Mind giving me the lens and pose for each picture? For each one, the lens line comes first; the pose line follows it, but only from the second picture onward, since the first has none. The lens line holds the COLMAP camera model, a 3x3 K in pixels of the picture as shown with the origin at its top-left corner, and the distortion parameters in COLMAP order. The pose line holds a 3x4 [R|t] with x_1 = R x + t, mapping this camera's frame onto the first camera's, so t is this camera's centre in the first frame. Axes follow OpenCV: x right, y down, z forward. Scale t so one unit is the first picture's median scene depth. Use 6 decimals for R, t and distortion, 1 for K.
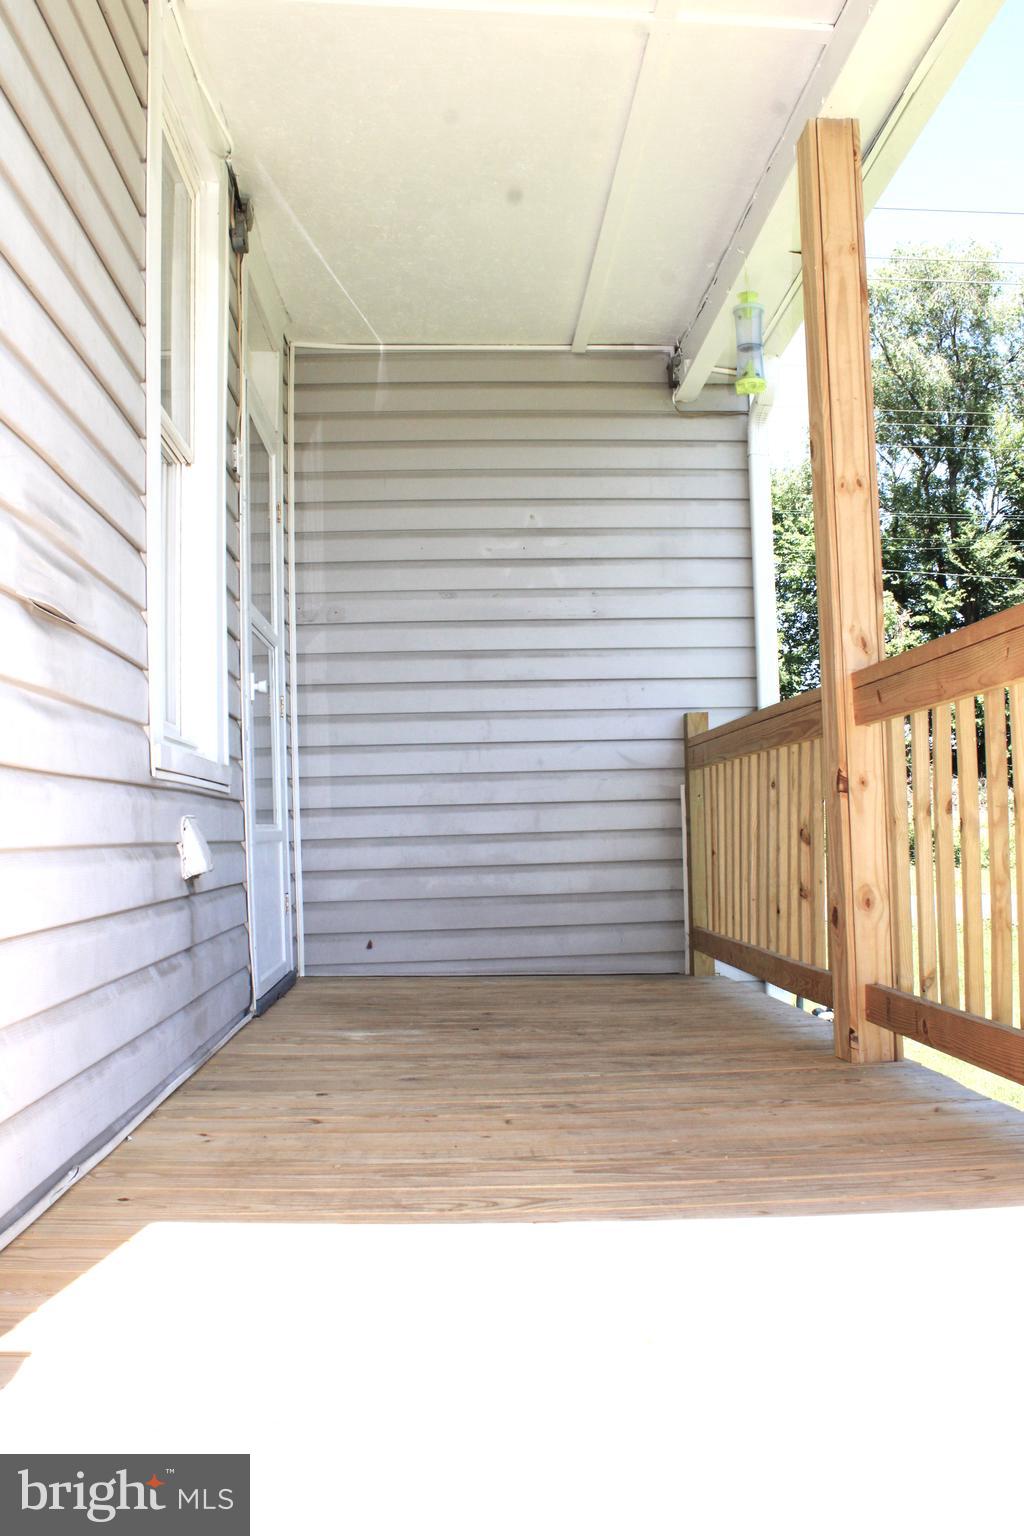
lens RADIAL K [[1358.5, 0, 492.7], [0, 1358.5, 771.7], [0, 0, 1]] dist [-0.173821, 0.231129]
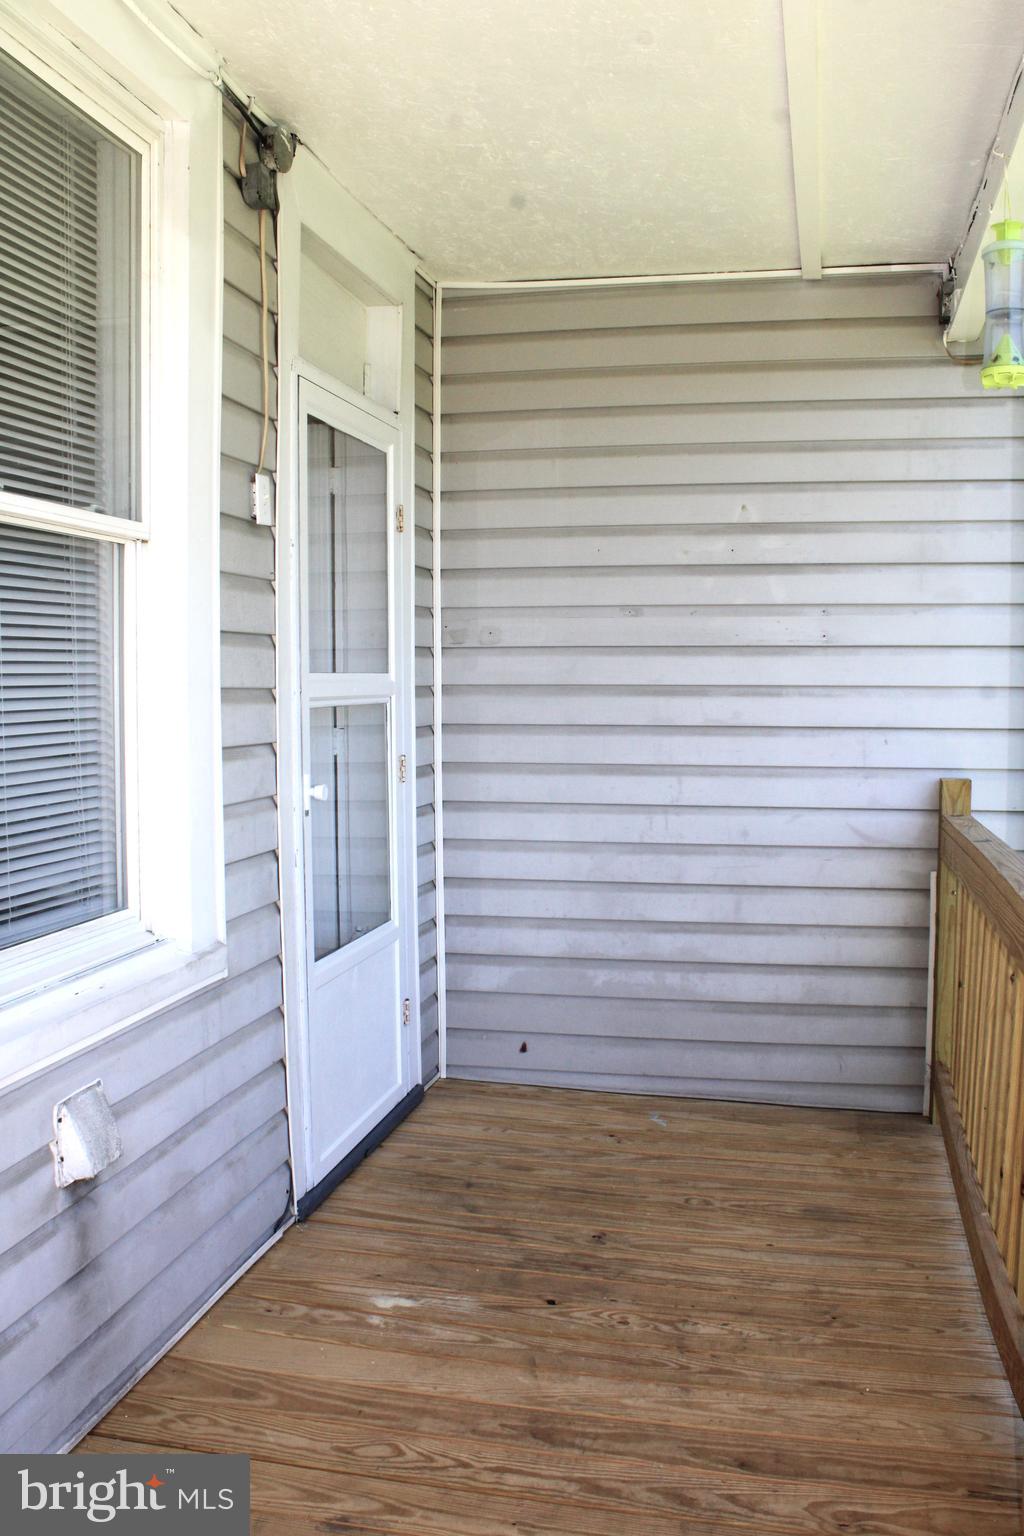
lens RADIAL K [[1329.8, 0, 512.0], [0, 1329.8, 768.0], [0, 0, 1]] dist [-0.160966, 0.126069]
pose [[0.965493, 0.038930, -0.257503, 0.099574], [-0.008607, 0.992994, 0.117853, -0.131610], [0.260287, -0.111570, 0.959063, 0.251441]]
